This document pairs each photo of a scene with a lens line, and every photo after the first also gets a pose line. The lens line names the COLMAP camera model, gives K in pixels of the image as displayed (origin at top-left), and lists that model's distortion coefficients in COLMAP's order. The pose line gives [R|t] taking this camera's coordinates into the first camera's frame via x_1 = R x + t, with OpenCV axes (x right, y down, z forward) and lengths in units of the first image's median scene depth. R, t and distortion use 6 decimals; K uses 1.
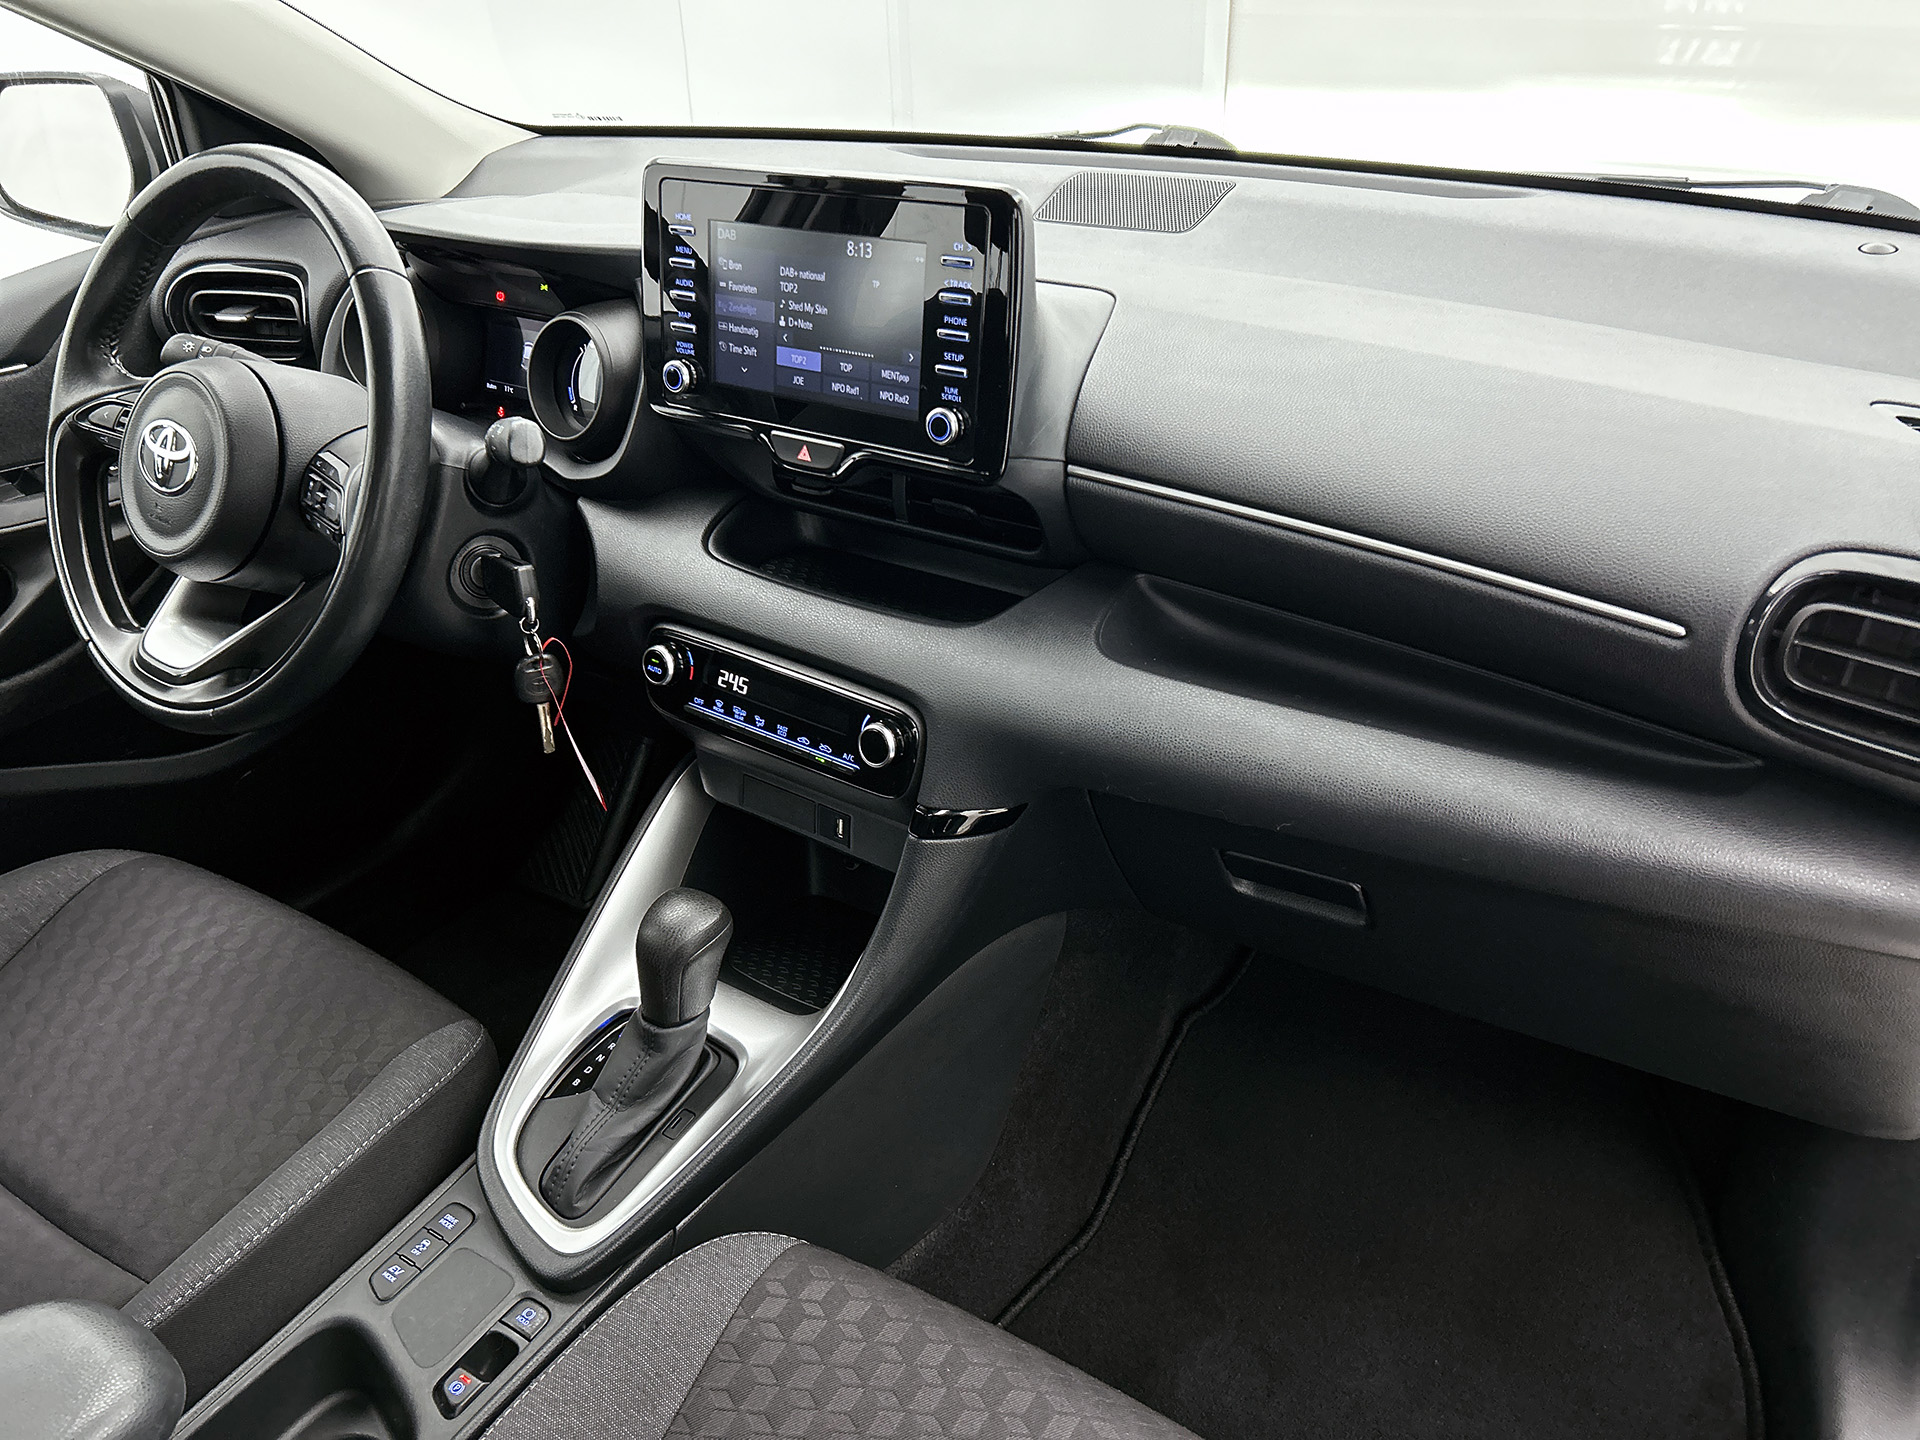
lens RADIAL K [[1456.6, 0, 957.1], [0, 1456.6, 733.2], [0, 0, 1]] dist [0.042060, -0.045347]
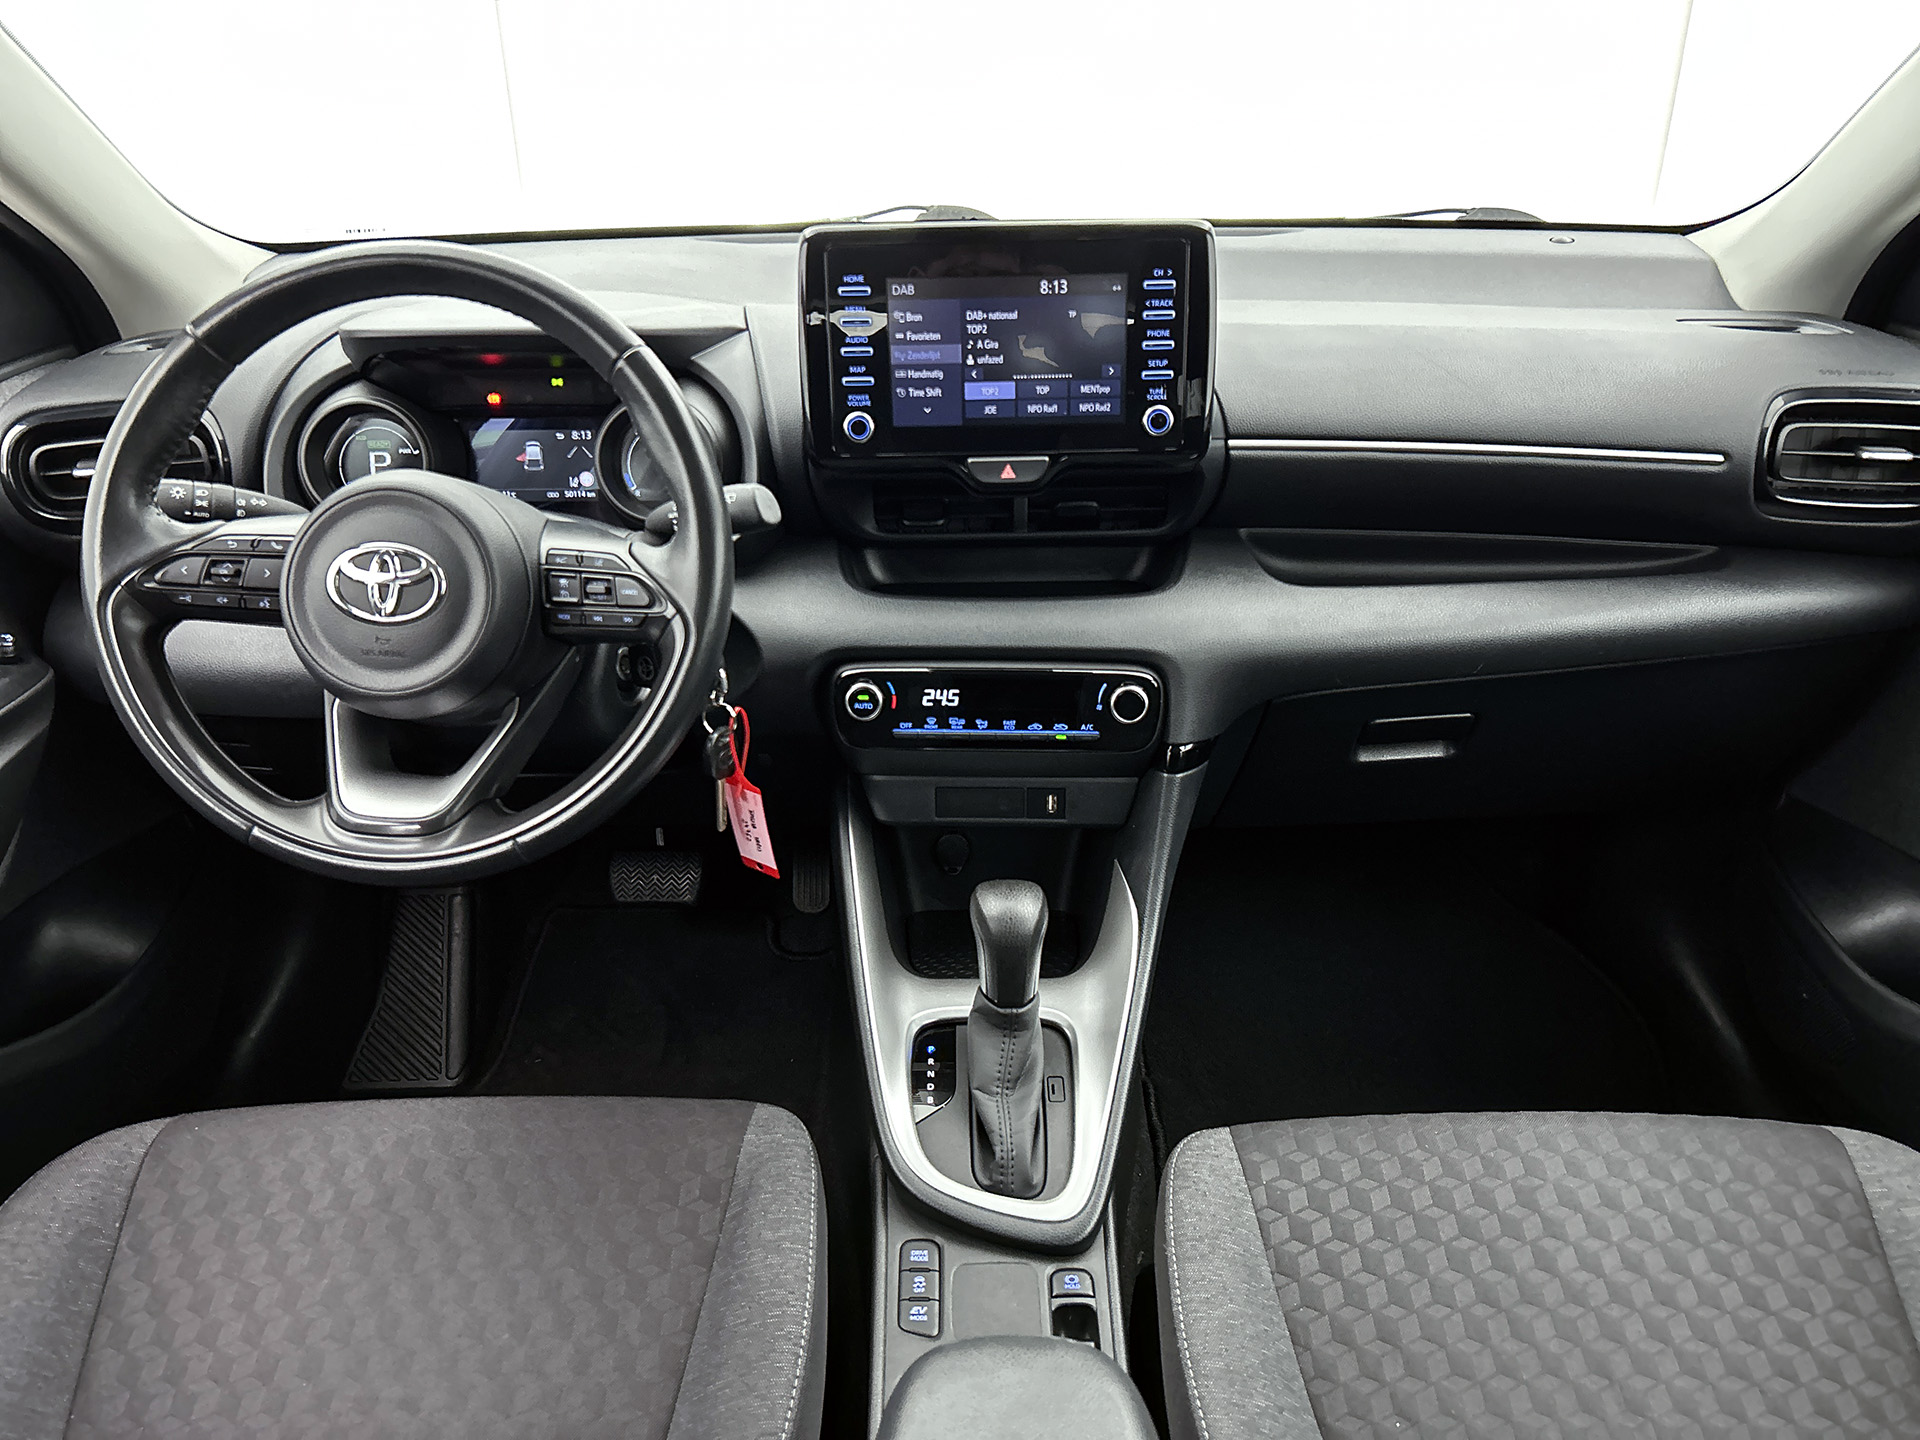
lens RADIAL K [[1456.6, 0, 954.3], [0, 1456.6, 741.3], [0, 0, 1]] dist [0.042060, -0.045347]
pose [[0.831233, -0.236344, 0.503182, -0.763818], [0.271614, 0.962400, 0.003345, -0.005240], [-0.485053, 0.133891, 0.864174, 0.069347]]
